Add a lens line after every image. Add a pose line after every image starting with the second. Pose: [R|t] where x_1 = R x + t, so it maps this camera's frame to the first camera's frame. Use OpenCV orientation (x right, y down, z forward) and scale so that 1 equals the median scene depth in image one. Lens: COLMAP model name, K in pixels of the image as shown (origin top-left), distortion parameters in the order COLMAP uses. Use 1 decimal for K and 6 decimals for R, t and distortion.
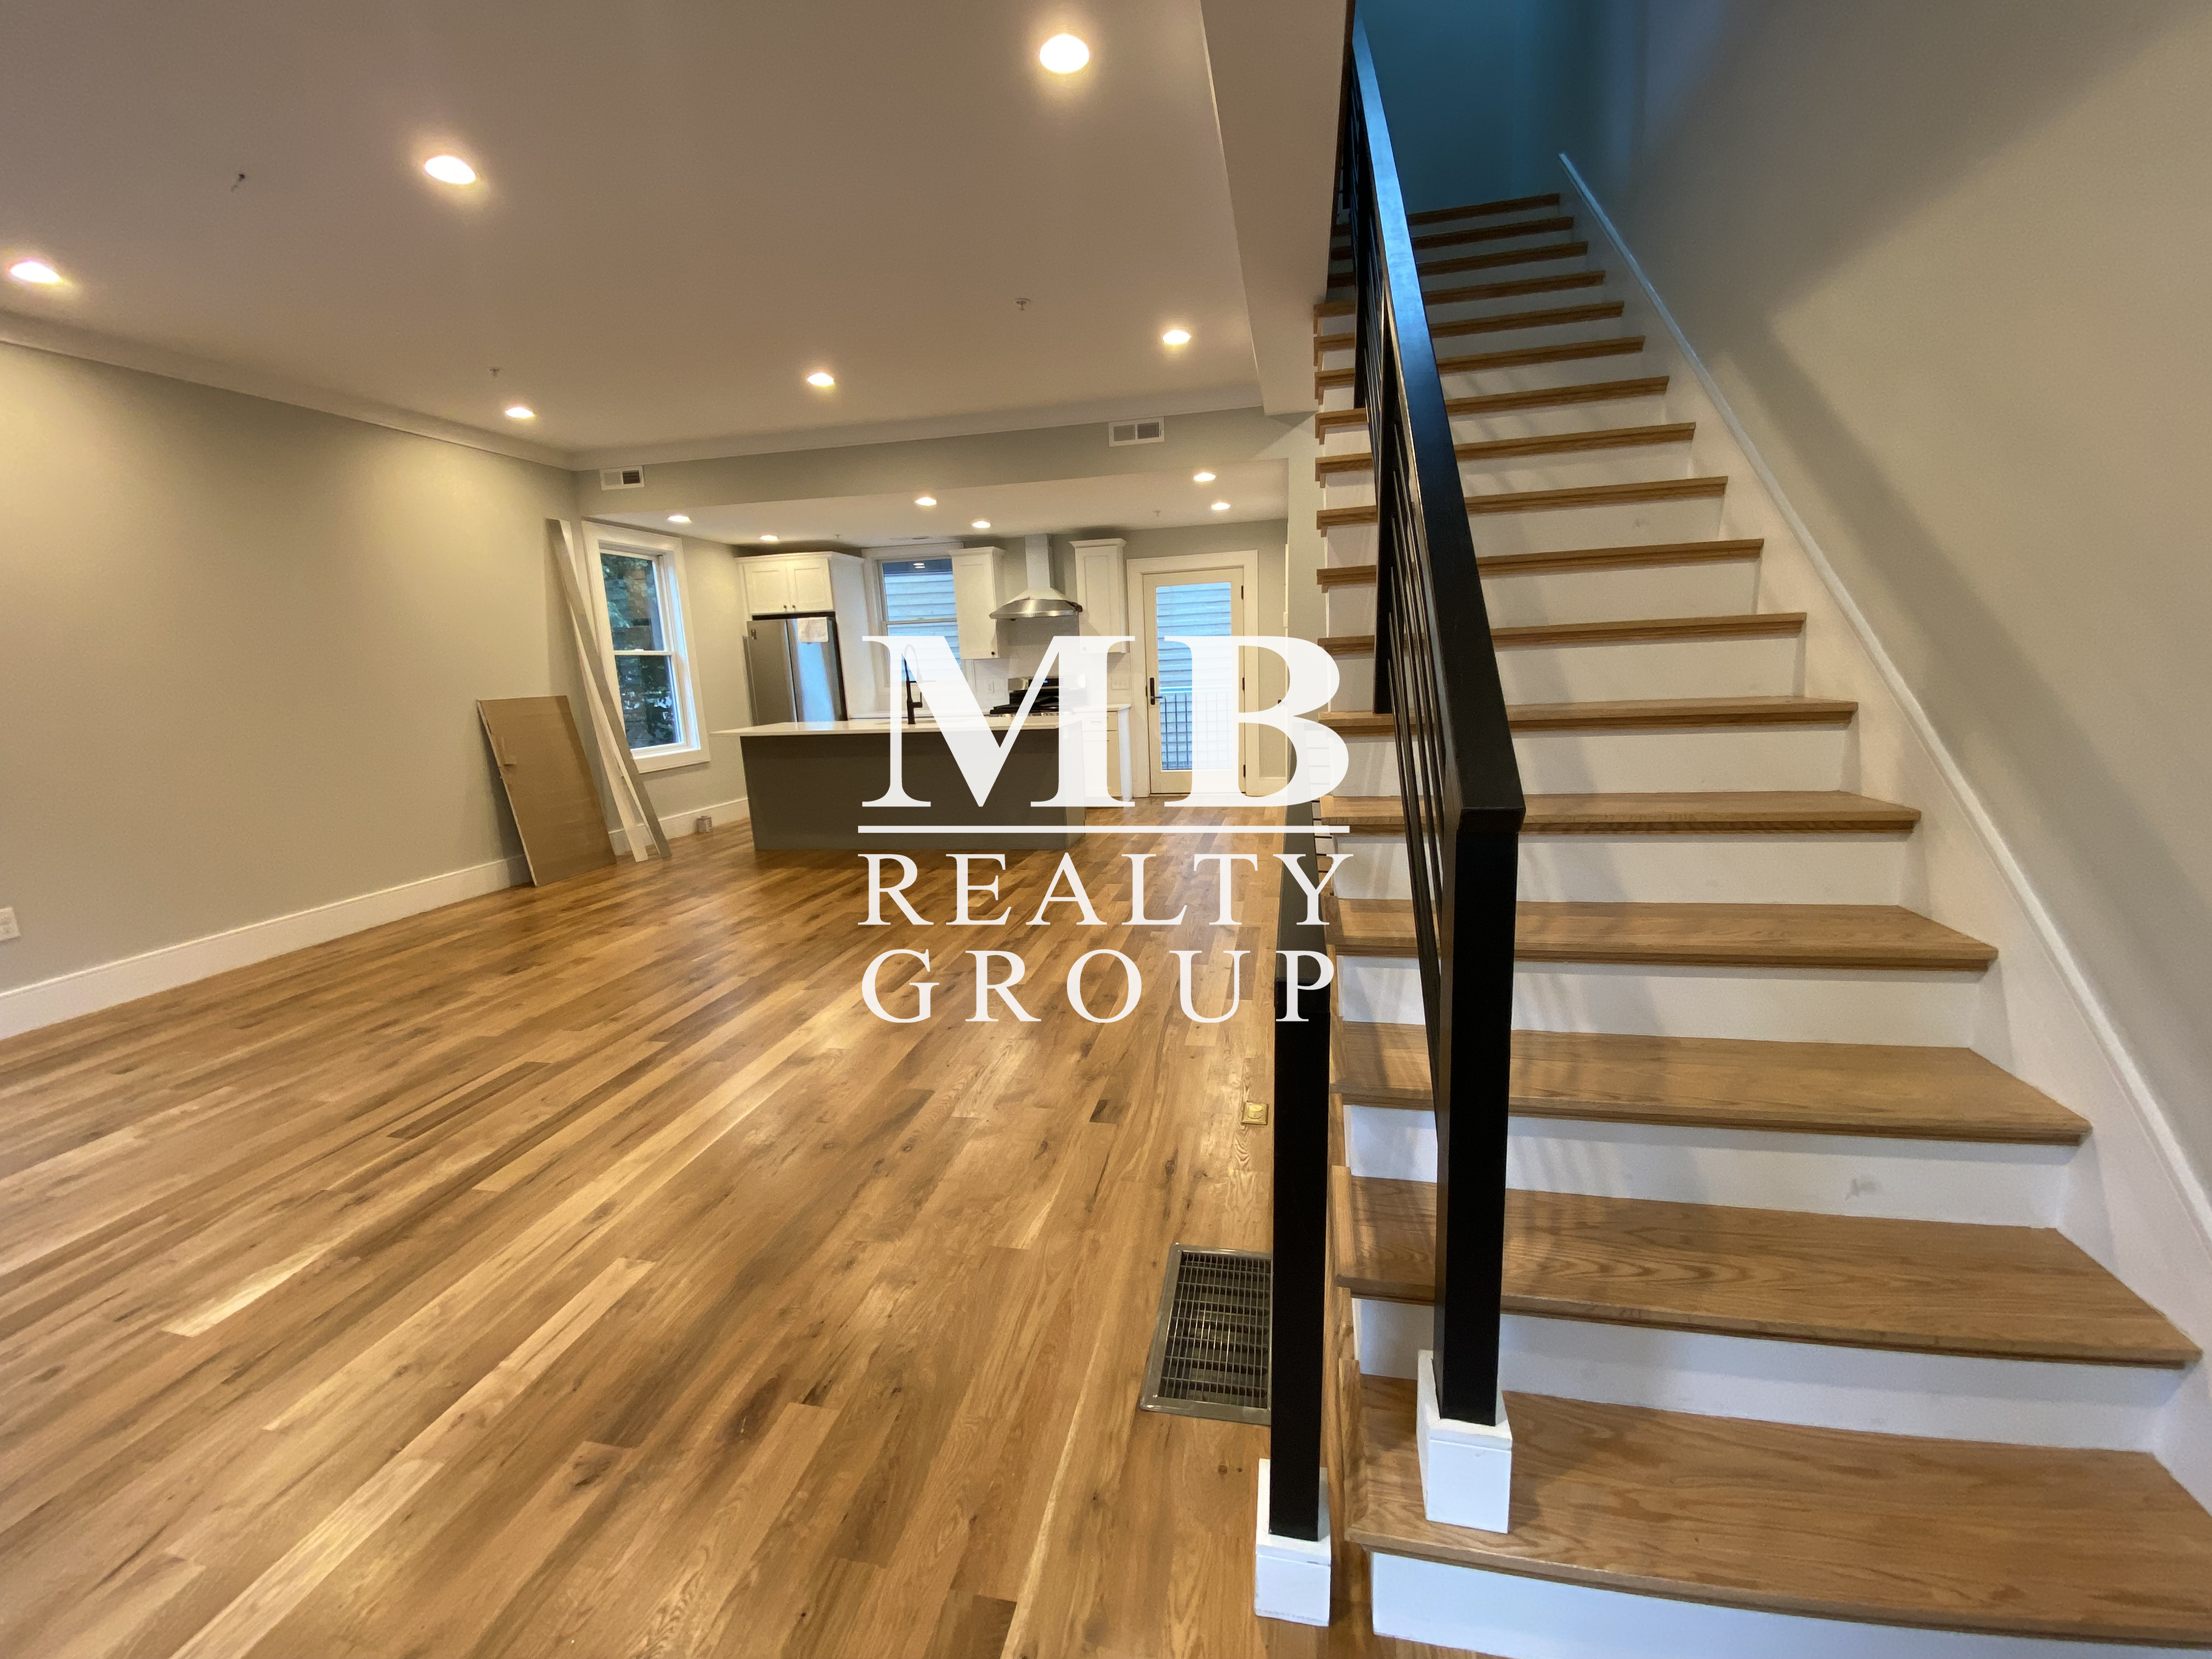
lens RADIAL K [[883.9, 0, 1141.2], [0, 883.9, 847.2], [0, 0, 1]] dist [0.010476, -0.017158]
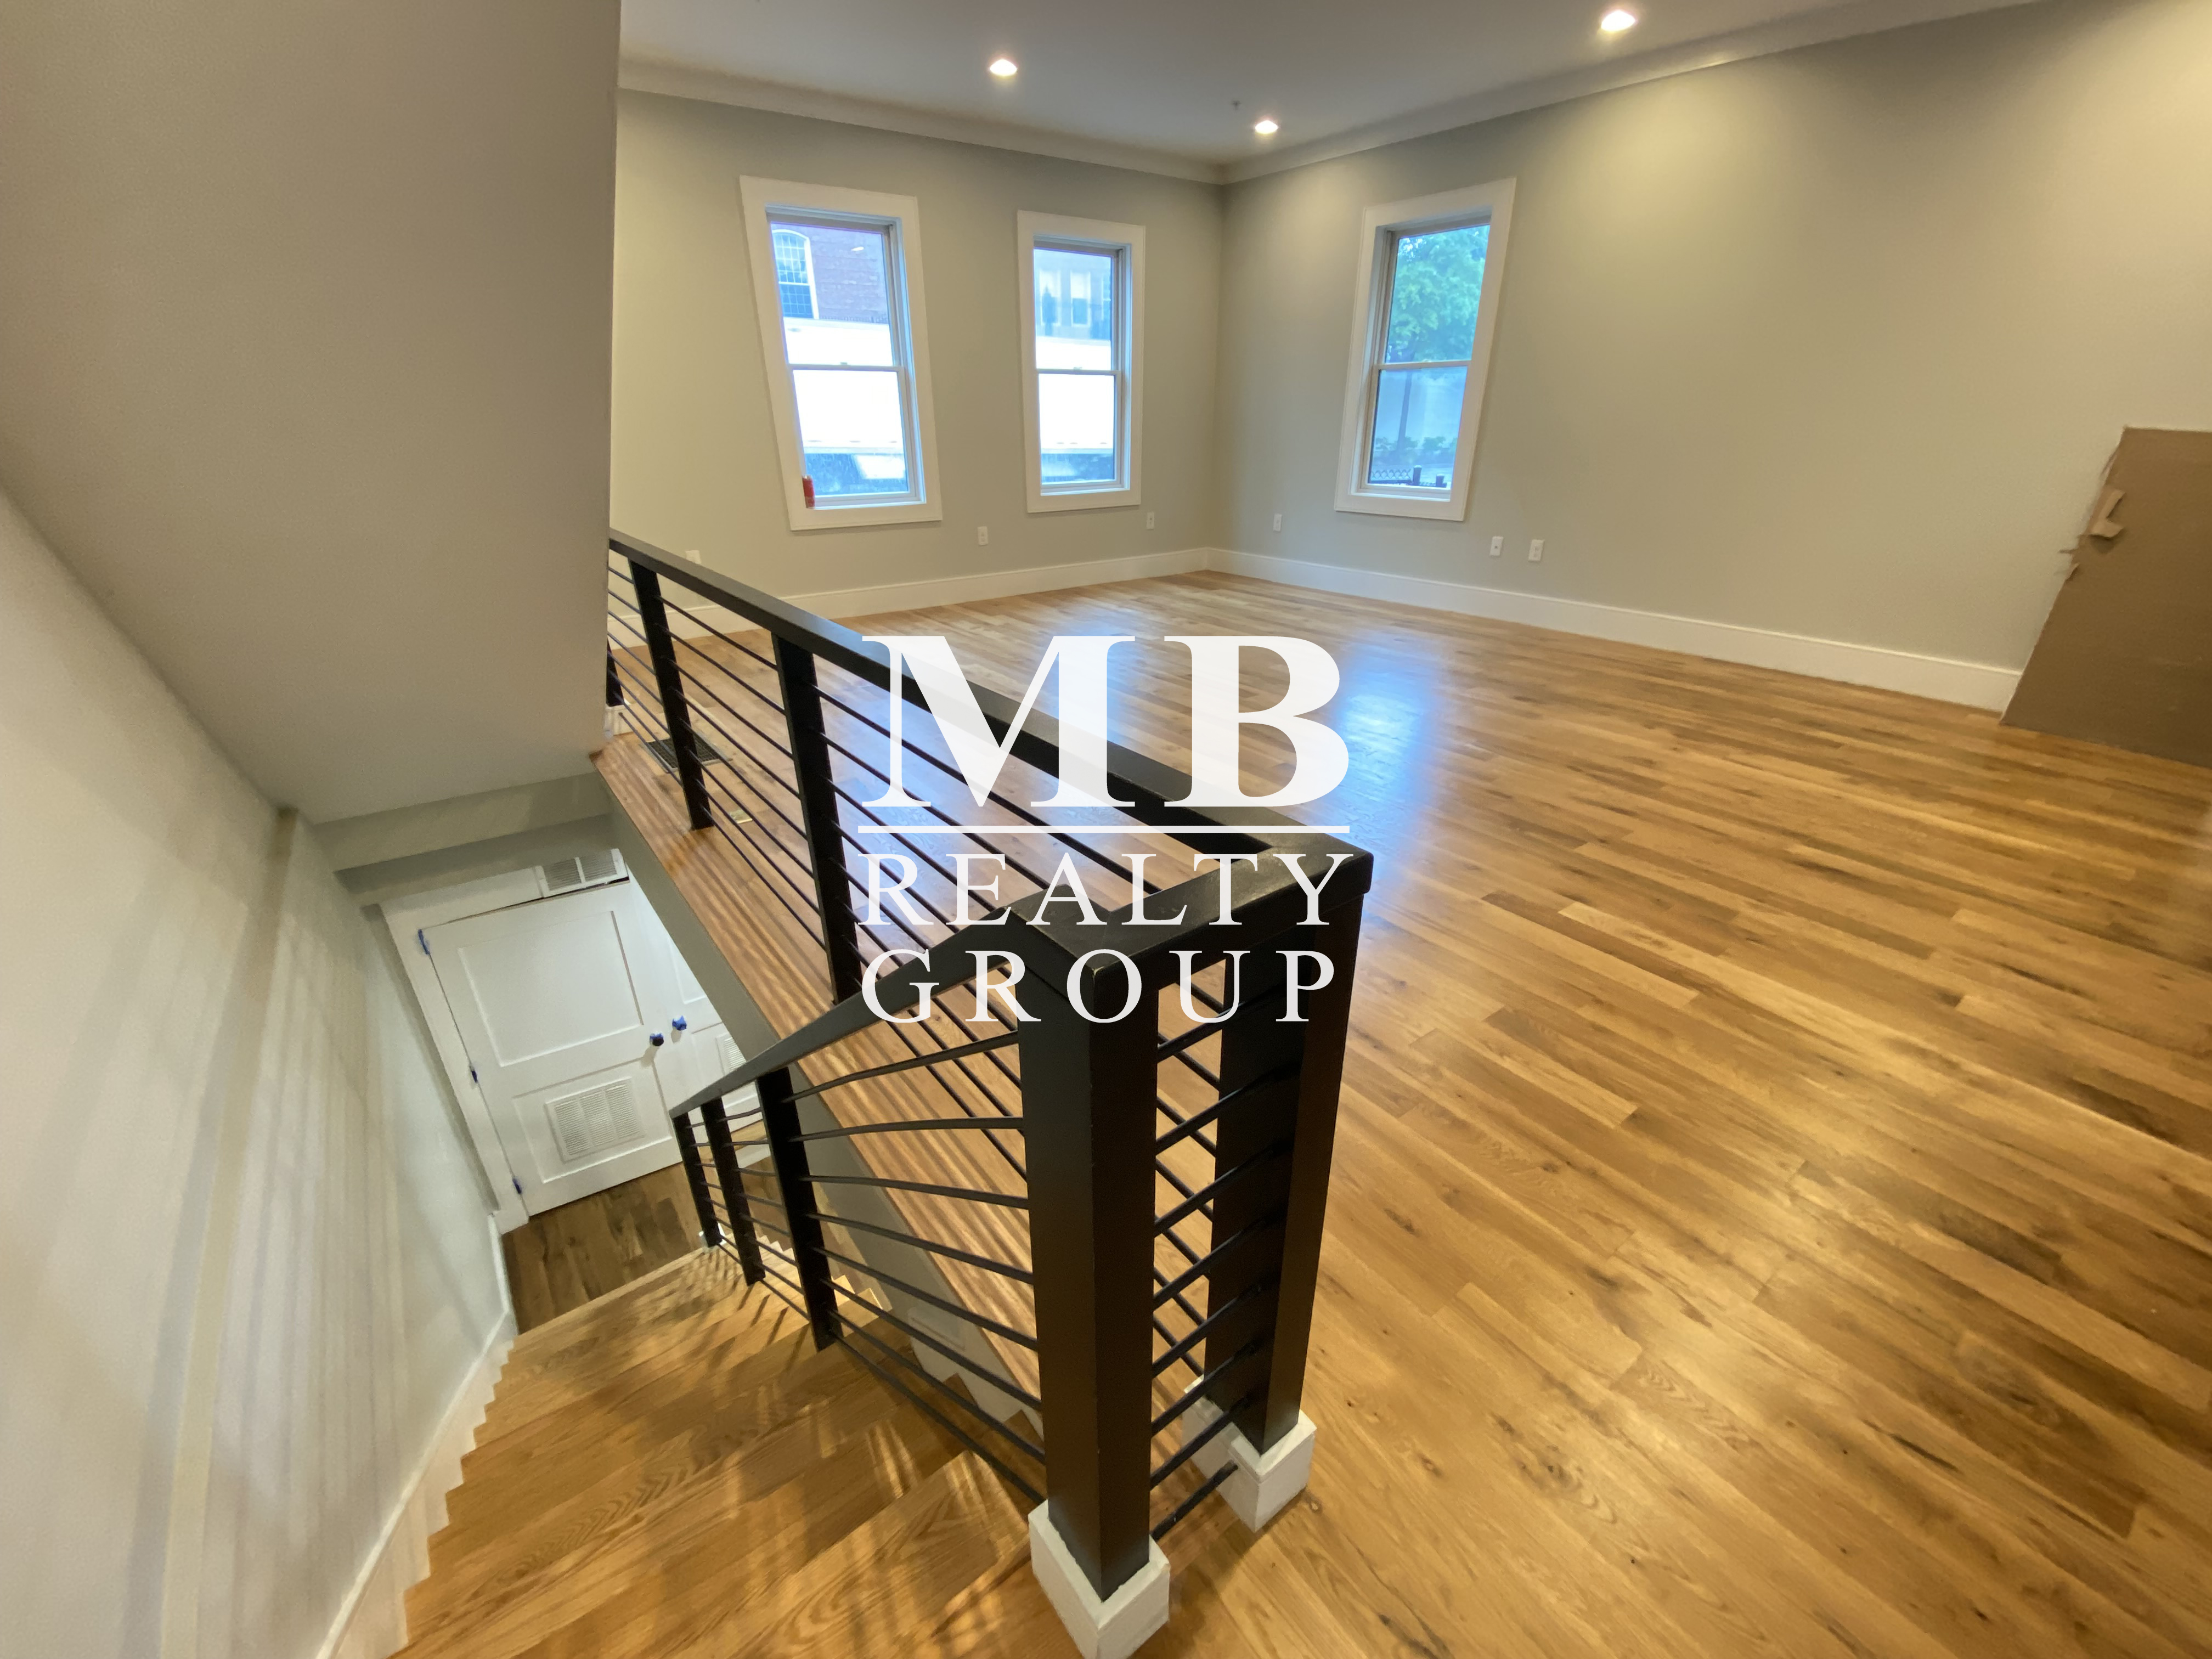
lens RADIAL K [[907.5, 0, 1106.0], [0, 907.5, 829.5], [0, 0, 1]] dist [0.014808, -0.009189]
pose [[-0.679905, 0.346279, -0.646390, 0.466930], [-0.121207, 0.816287, 0.564787, -0.350739], [0.723214, 0.462348, -0.513026, 1.585328]]
